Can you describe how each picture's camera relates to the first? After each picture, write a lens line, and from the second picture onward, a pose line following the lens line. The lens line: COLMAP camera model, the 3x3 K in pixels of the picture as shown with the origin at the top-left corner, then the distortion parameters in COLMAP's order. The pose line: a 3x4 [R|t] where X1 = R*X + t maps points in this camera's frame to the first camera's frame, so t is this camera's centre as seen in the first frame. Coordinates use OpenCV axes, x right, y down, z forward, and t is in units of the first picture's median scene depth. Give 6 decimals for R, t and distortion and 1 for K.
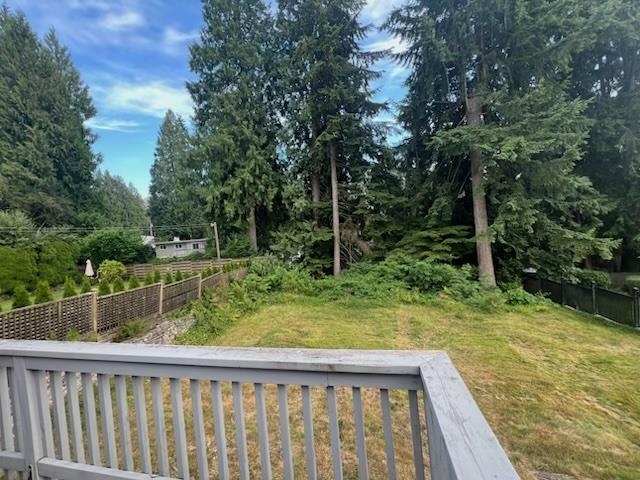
lens RADIAL K [[255.7, 0, 318.3], [0, 255.7, 239.2], [0, 0, 1]] dist [-0.001634, 0.000187]
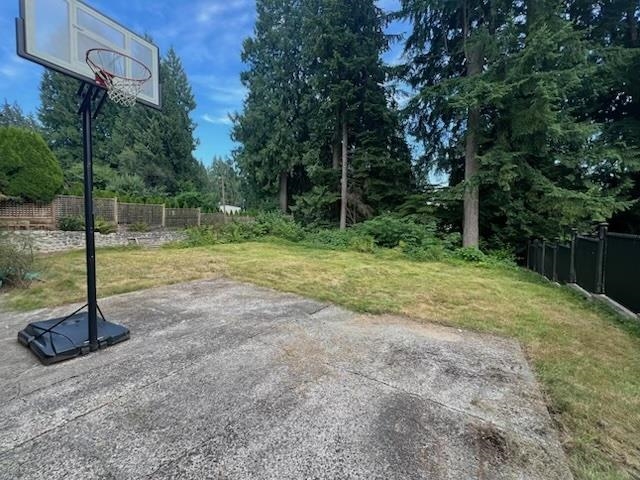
lens RADIAL K [[255.7, 0, 318.4], [0, 255.7, 238.8], [0, 0, 1]] dist [-0.001634, 0.000187]
pose [[0.936121, 0.087337, -0.340660, 0.420858], [-0.070283, 0.995592, 0.062110, 0.109341], [0.344583, -0.034199, 0.938133, -0.069764]]
